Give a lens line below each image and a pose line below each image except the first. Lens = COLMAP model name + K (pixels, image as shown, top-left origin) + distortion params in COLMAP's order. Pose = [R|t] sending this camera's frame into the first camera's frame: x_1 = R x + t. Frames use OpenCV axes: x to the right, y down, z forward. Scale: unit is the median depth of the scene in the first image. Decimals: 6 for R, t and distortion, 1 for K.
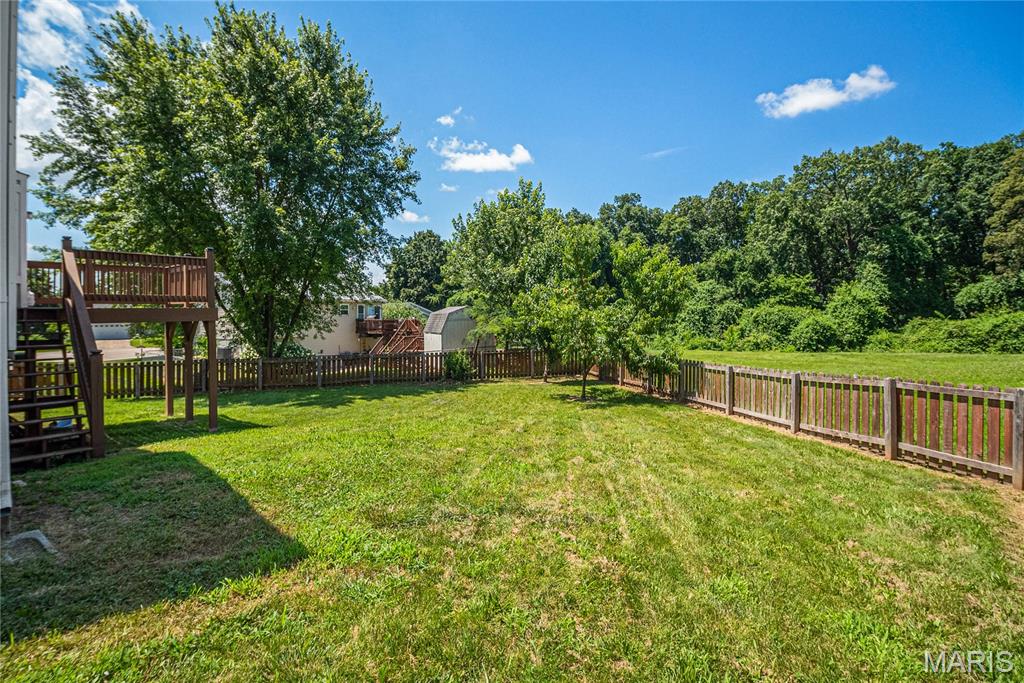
lens RADIAL K [[496.6, 0, 508.7], [0, 496.6, 305.5], [0, 0, 1]] dist [-0.016889, 0.000065]
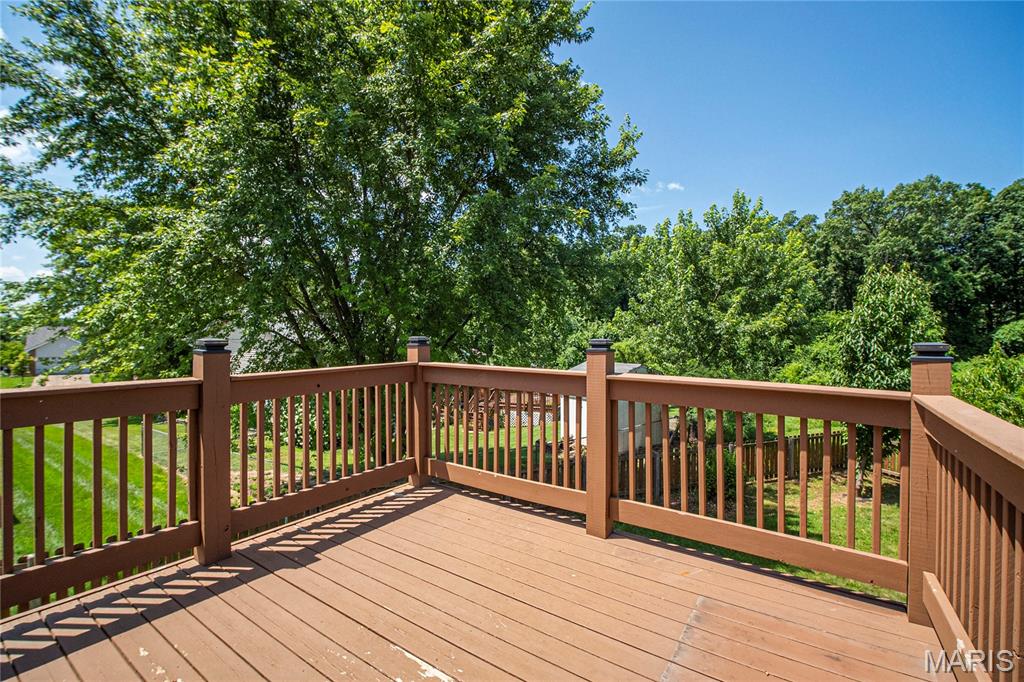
lens RADIAL K [[459.6, 0, 526.8], [0, 459.6, 330.1], [0, 0, 1]] dist [-0.003606, -0.000404]
pose [[0.990806, 0.001036, 0.135288, -0.182511], [-0.002030, 0.999972, 0.007207, -0.030406], [-0.135277, -0.007416, 0.990780, 0.181976]]
